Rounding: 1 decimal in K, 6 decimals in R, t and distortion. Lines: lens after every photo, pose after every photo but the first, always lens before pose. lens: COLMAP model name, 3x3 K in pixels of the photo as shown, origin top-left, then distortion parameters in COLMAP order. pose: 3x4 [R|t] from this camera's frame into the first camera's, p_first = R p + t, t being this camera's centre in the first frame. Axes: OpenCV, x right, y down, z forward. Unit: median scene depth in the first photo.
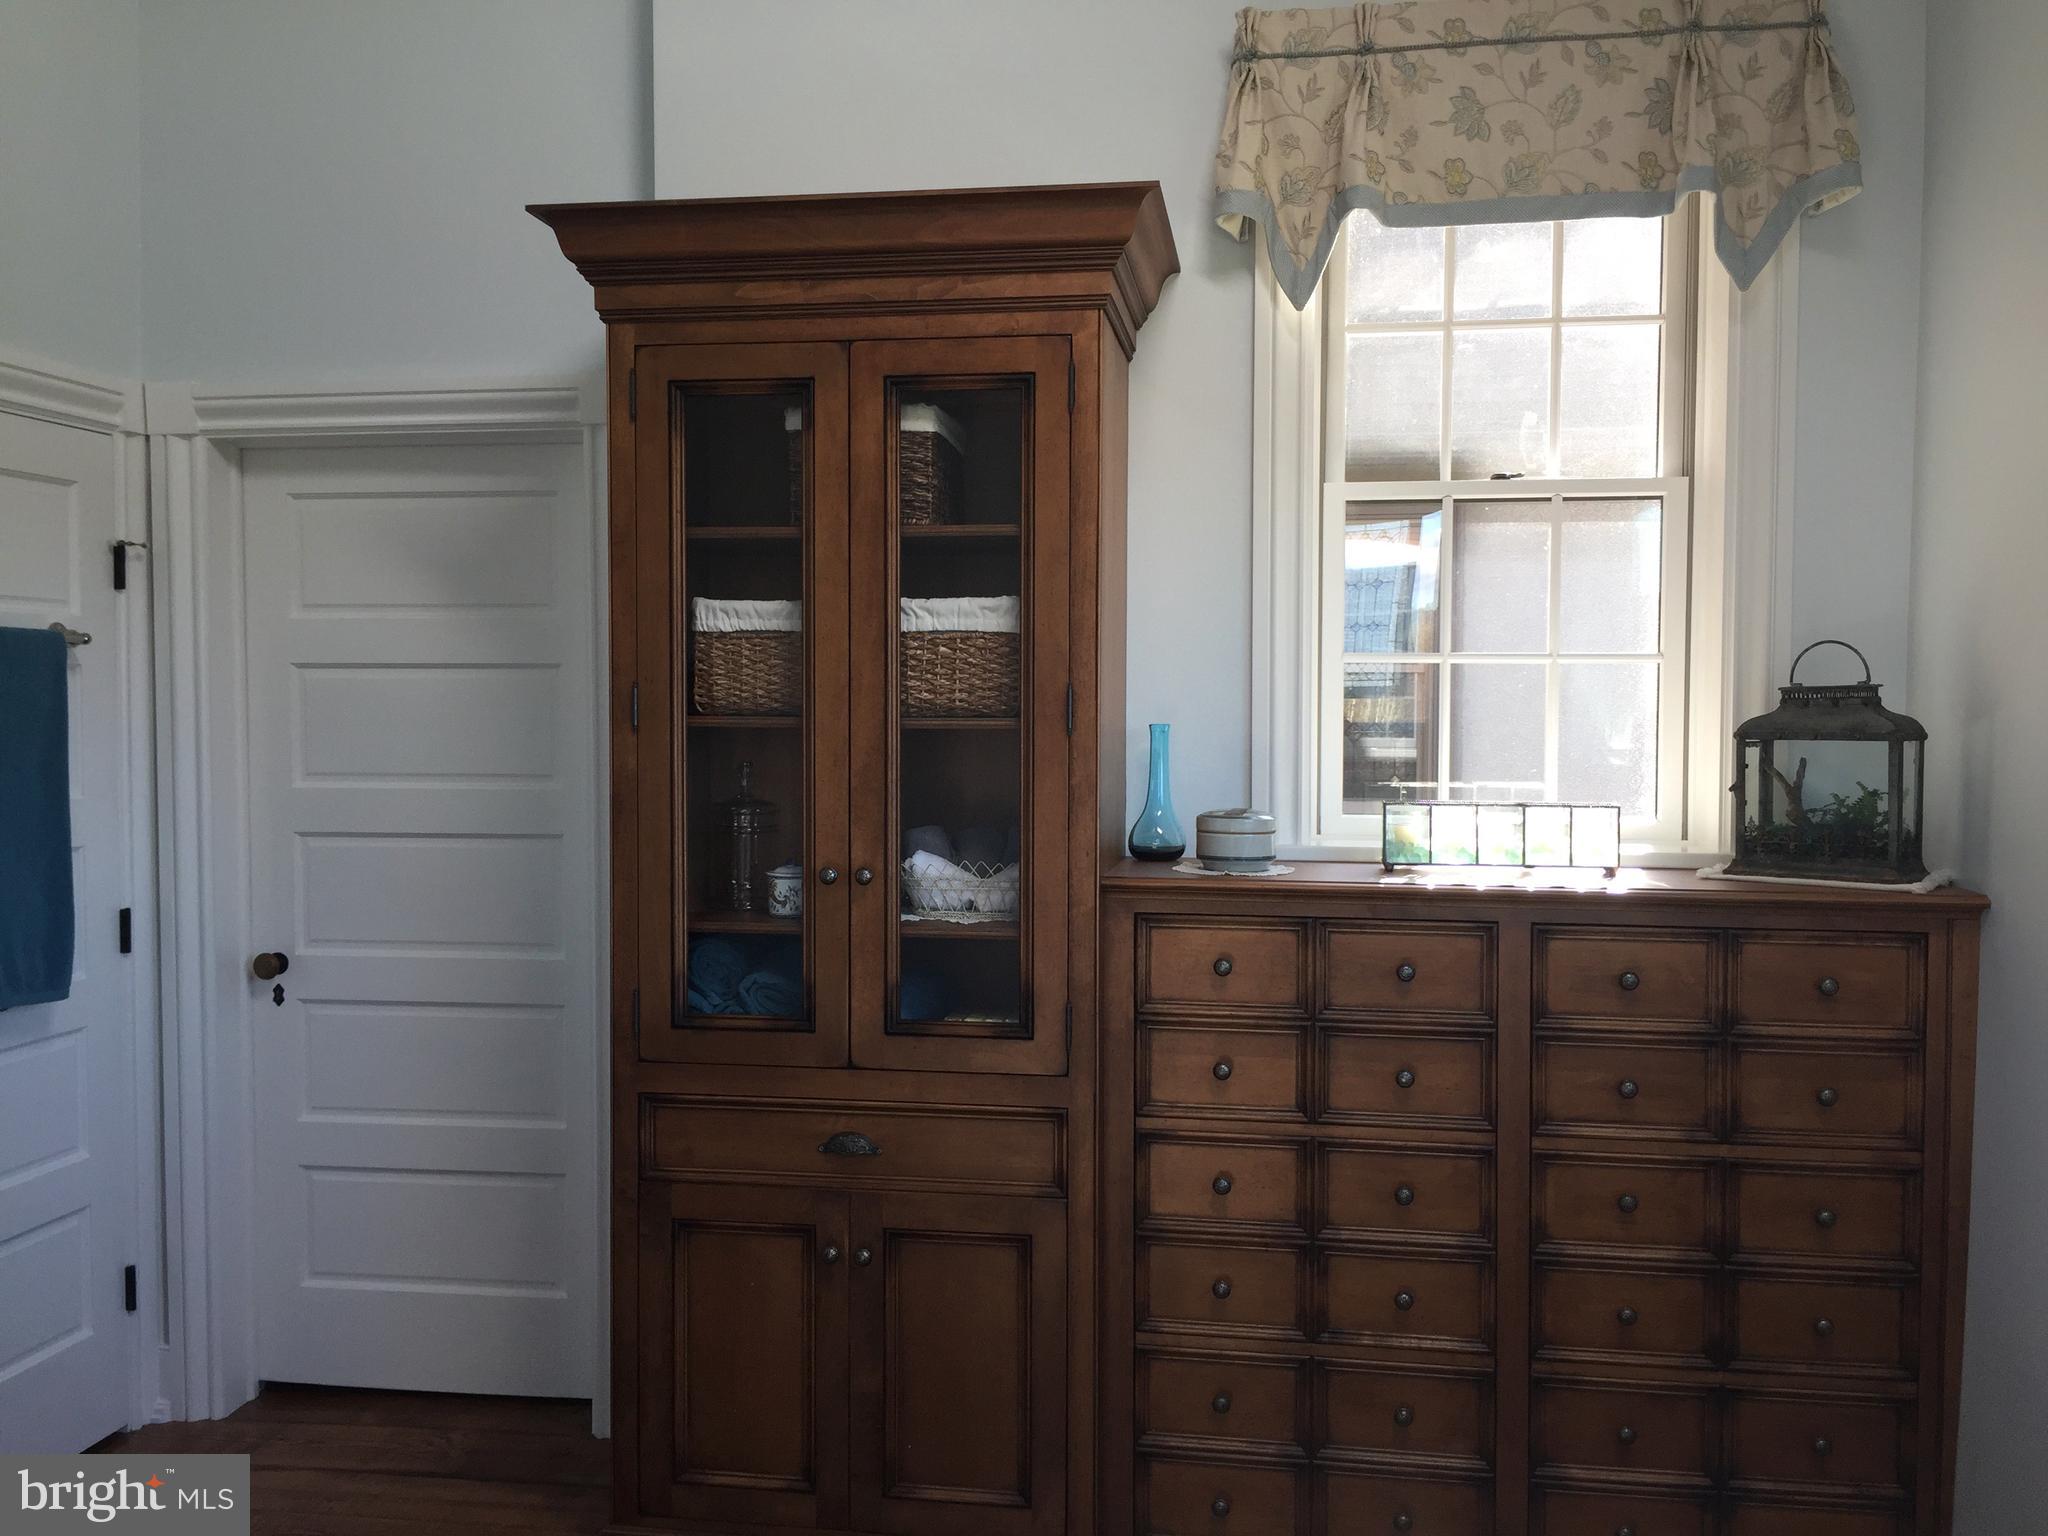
lens RADIAL K [[1767.4, 0, 1031.6], [0, 1767.4, 768.8], [0, 0, 1]] dist [0.054567, -0.085392]
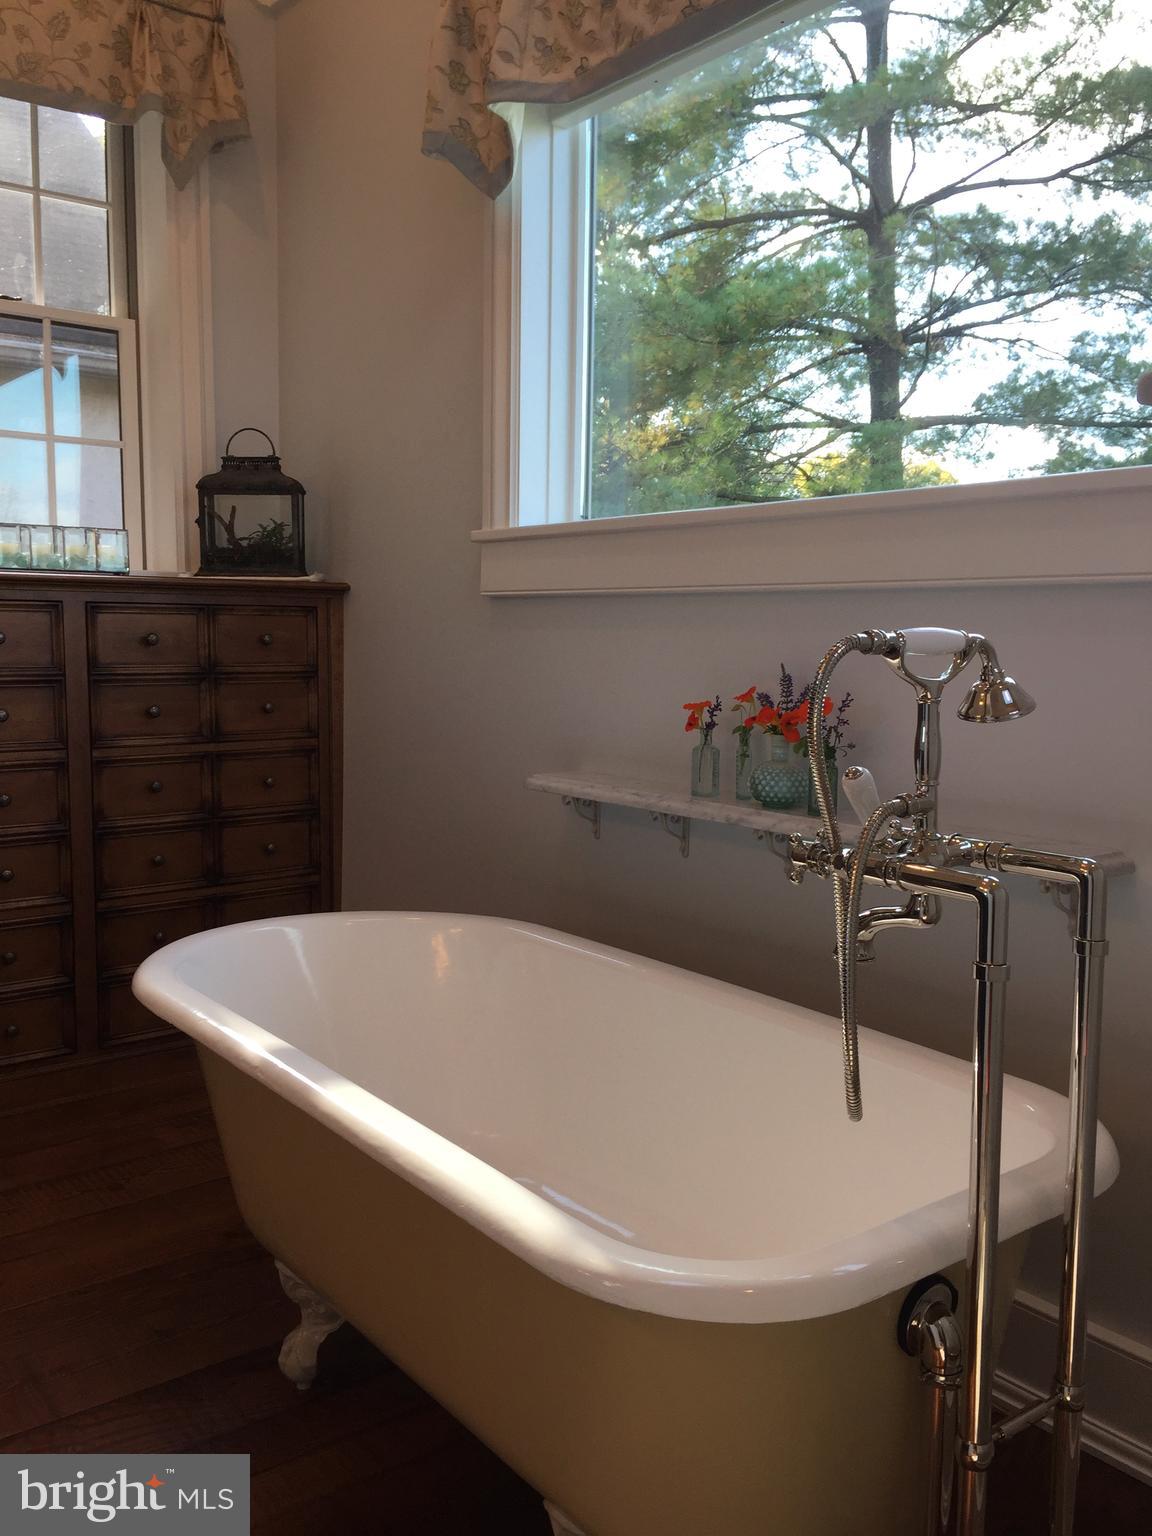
lens RADIAL K [[1325.6, 0, 584.5], [0, 1325.6, 769.5], [0, 0, 1]] dist [0.054567, -0.085392]
pose [[0.684645, -0.079066, 0.724575, -0.231001], [0.020736, 0.995810, 0.089069, 0.129479], [-0.728581, -0.045956, 0.683416, -0.047477]]
